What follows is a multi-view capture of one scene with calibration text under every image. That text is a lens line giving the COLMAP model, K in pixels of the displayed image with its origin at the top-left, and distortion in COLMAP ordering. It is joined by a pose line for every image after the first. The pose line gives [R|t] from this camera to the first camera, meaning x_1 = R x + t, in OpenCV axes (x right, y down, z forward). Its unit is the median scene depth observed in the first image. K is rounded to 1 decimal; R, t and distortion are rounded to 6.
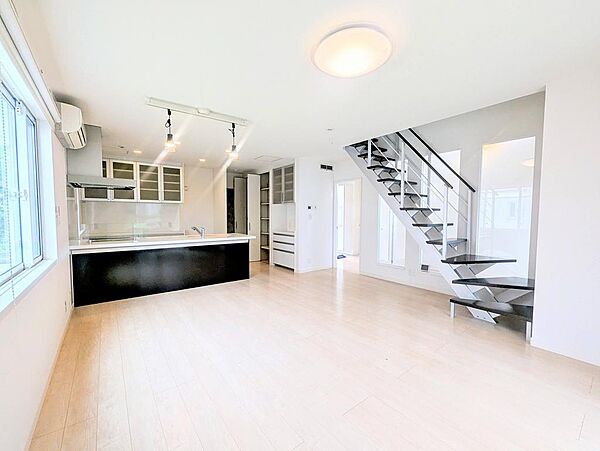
lens RADIAL K [[253.2, 0, 298.7], [0, 253.2, 227.6], [0, 0, 1]] dist [0.004594, -0.003461]
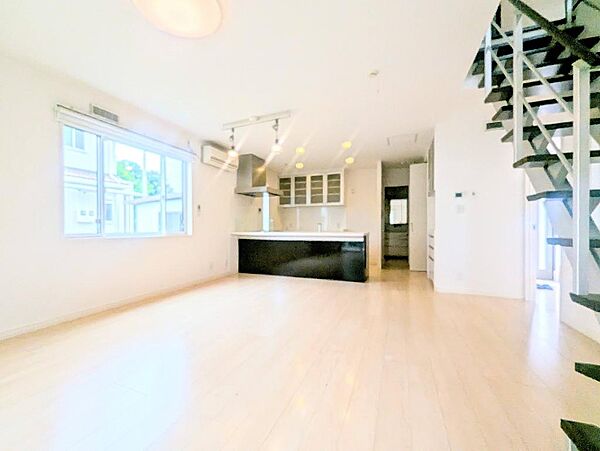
lens RADIAL K [[253.2, 0, 298.6], [0, 253.2, 226.6], [0, 0, 1]] dist [0.004594, -0.003461]
pose [[0.504426, -0.007529, -0.863422, 0.407230], [-0.039860, 0.998693, -0.031995, 0.041263], [0.862534, 0.050556, 0.503467, 0.325934]]
